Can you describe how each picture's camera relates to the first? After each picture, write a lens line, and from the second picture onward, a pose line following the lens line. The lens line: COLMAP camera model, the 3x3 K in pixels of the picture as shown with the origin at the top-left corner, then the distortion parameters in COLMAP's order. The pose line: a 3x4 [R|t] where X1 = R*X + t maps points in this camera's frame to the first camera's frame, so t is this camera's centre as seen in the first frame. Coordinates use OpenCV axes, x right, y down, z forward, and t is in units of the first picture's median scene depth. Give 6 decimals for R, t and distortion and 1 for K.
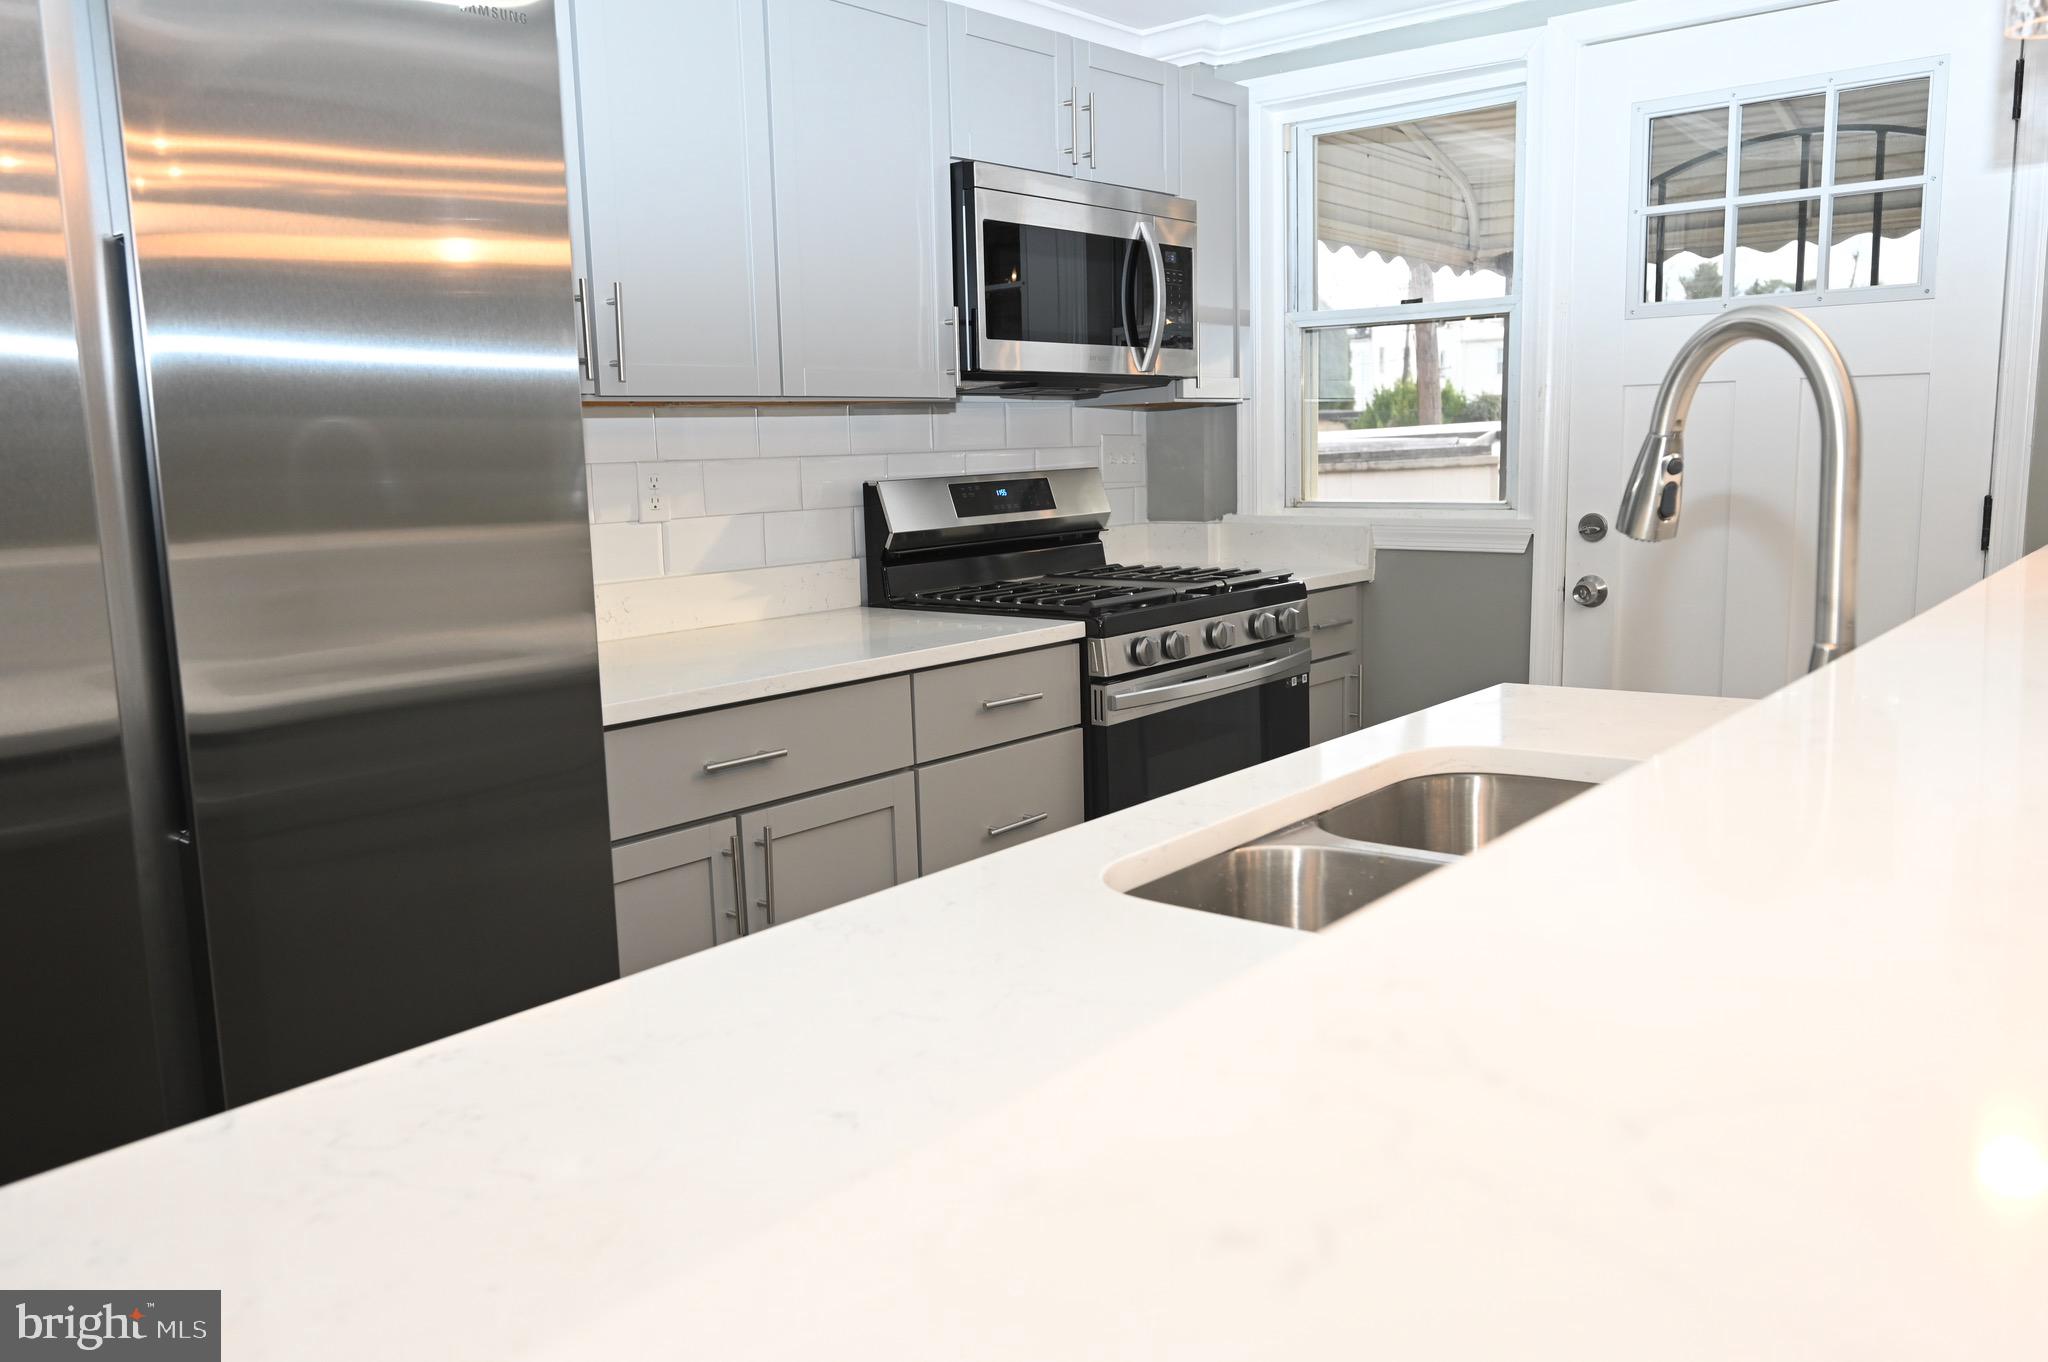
lens RADIAL K [[1533.2, 0, 1022.3], [0, 1533.2, 679.9], [0, 0, 1]] dist [-0.007897, 0.006301]
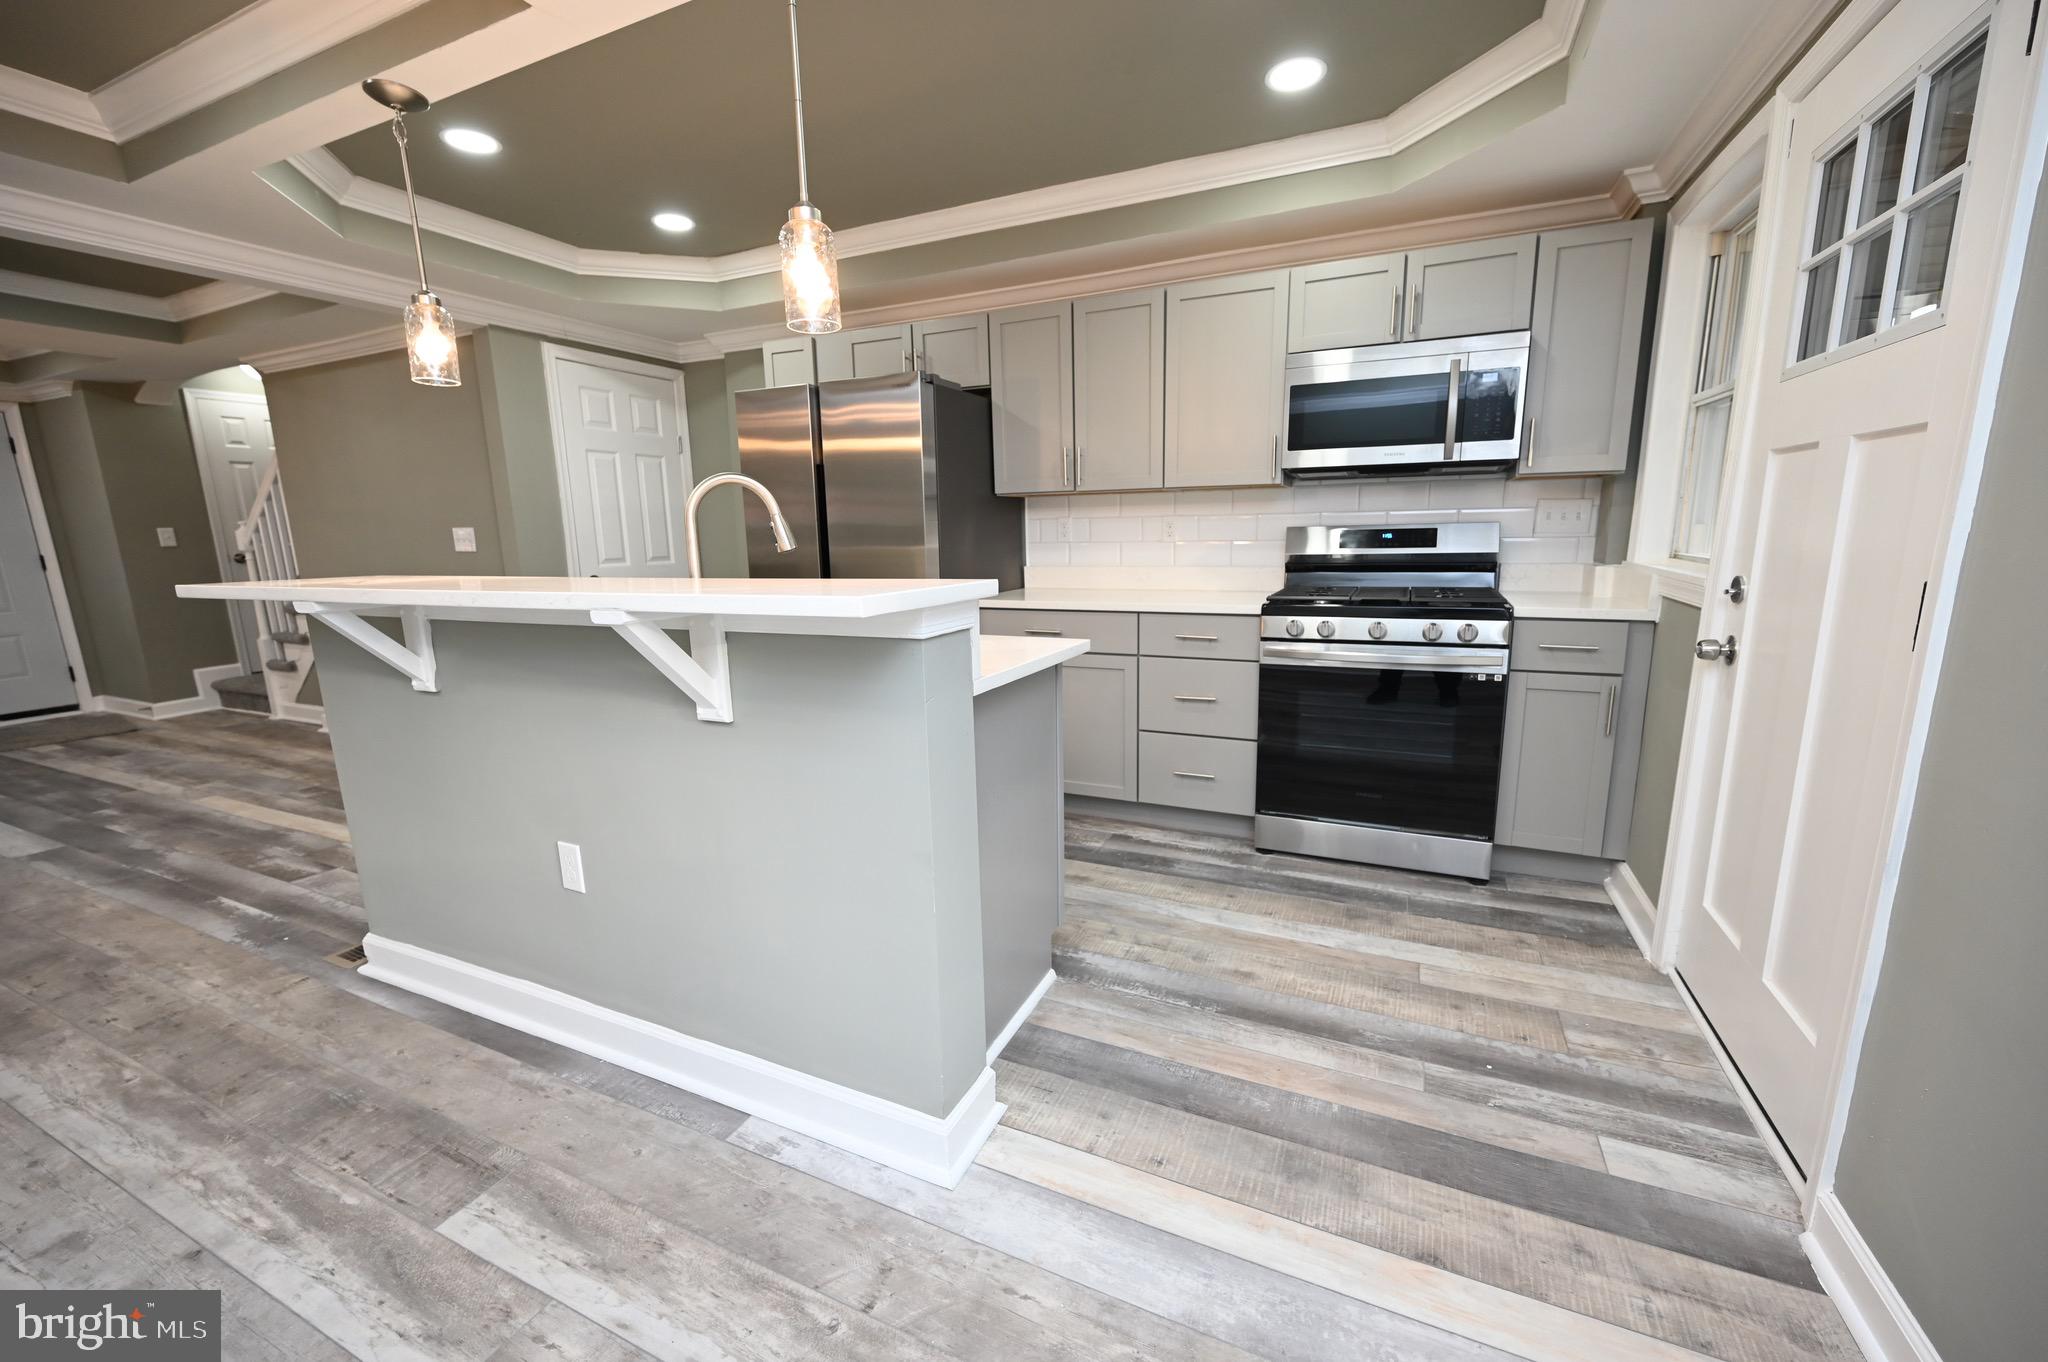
lens RADIAL K [[803.8, 0, 1032.5], [0, 803.8, 678.1], [0, 0, 1]] dist [-0.001587, 0.000413]
pose [[0.277381, 0.202391, -0.939200, 0.742334], [-0.134290, 0.976131, 0.170689, -0.067532], [0.951328, 0.078780, 0.297939, 0.375188]]
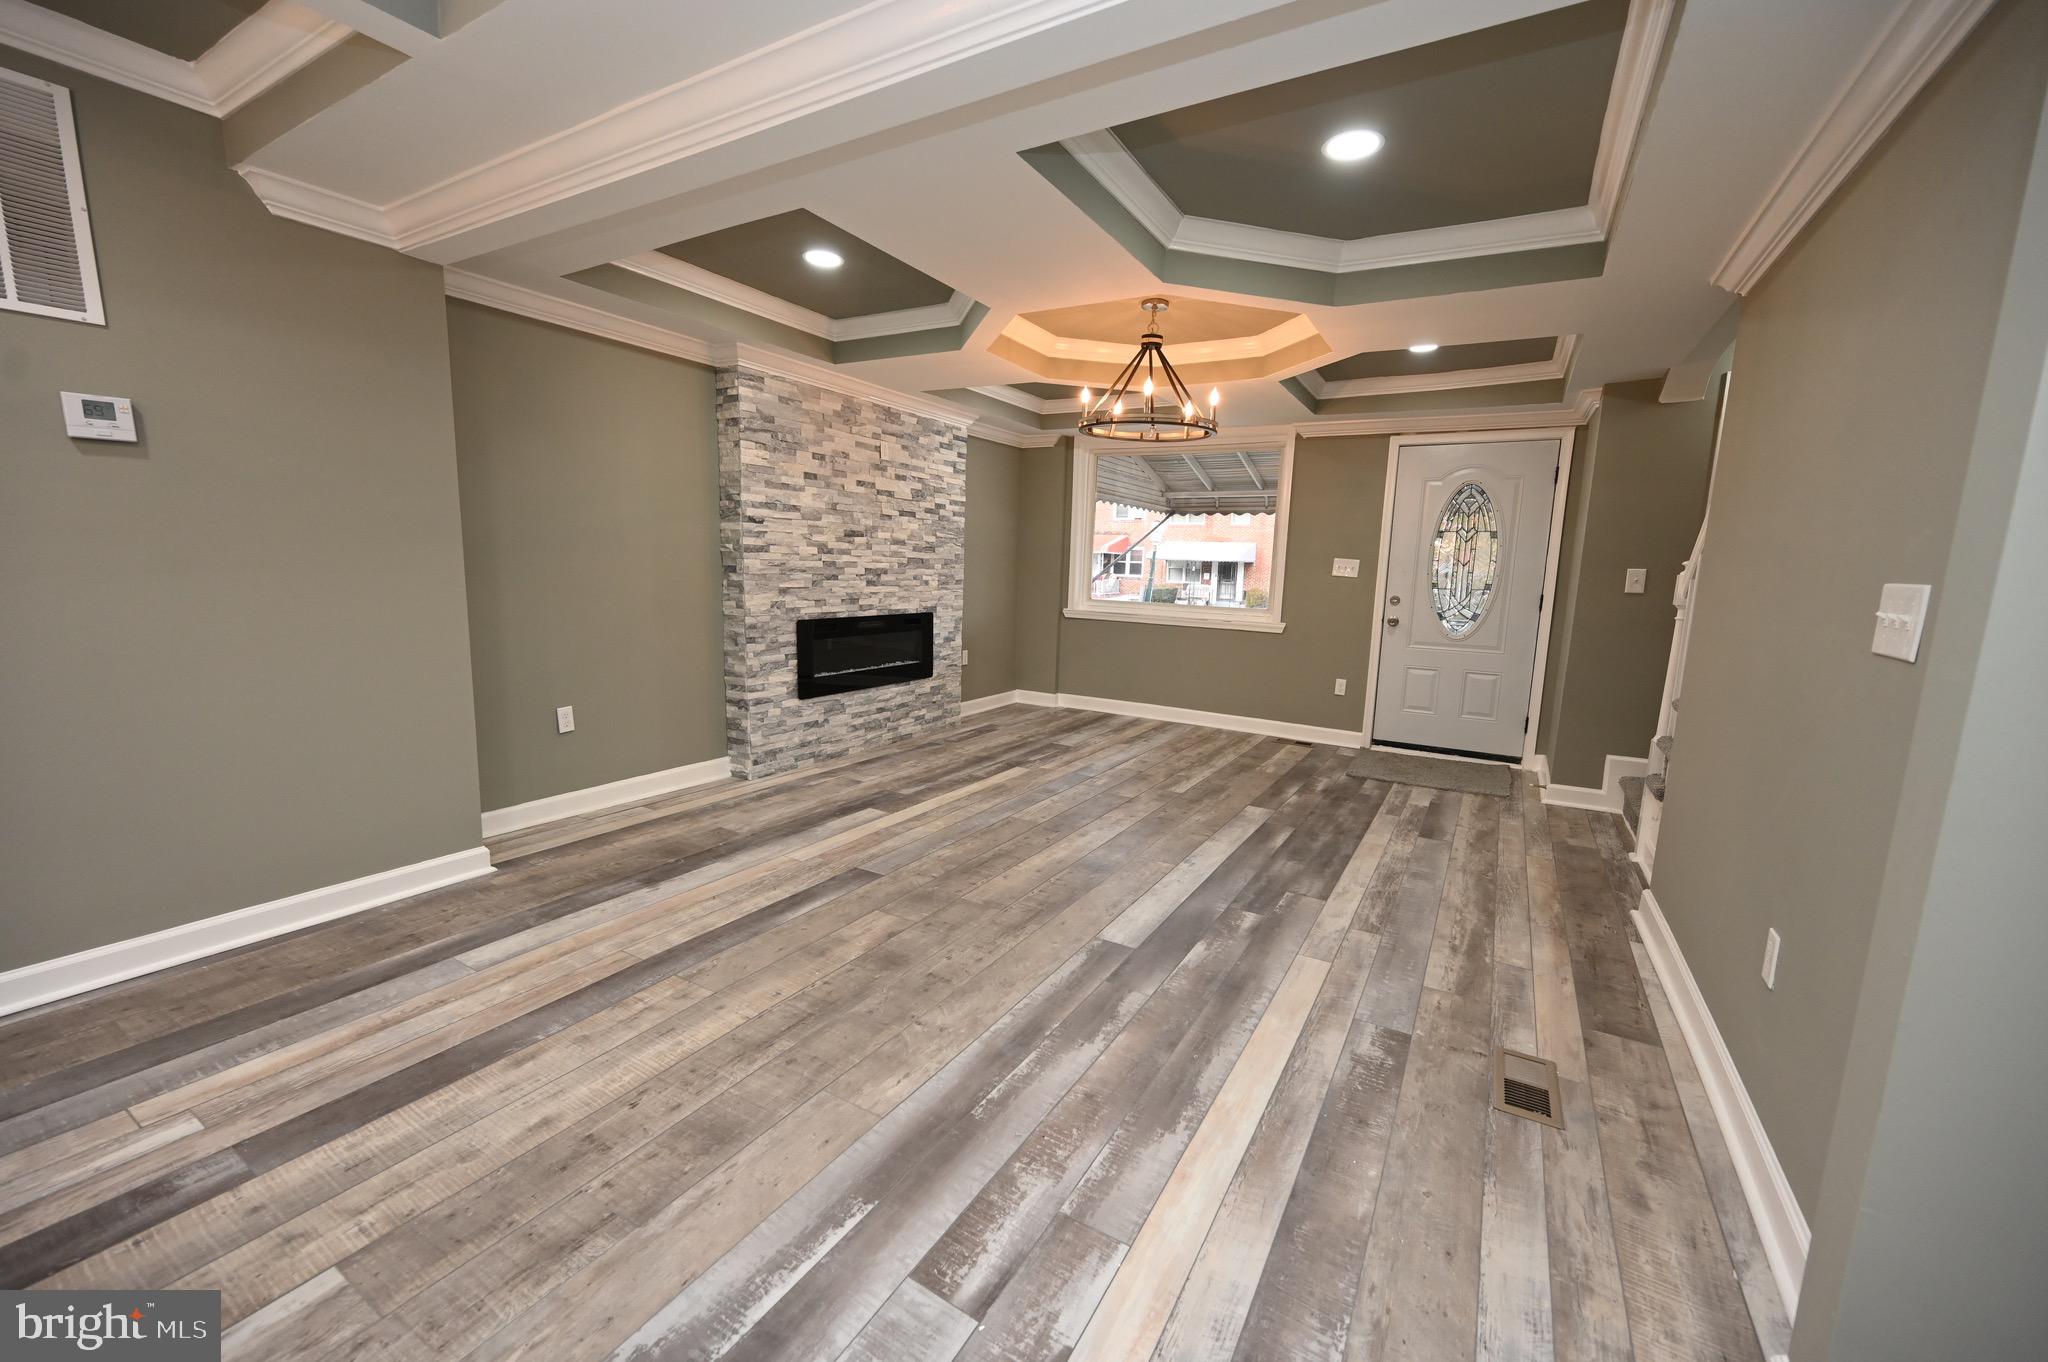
lens RADIAL K [[803.8, 0, 1025.7], [0, 803.8, 681.9], [0, 0, 1]] dist [-0.001587, 0.000413]
pose [[-0.985428, 0.020517, -0.168852, -0.182597], [-0.031547, 0.953431, 0.299957, -0.024856], [0.167143, 0.300912, -0.938890, 0.210309]]
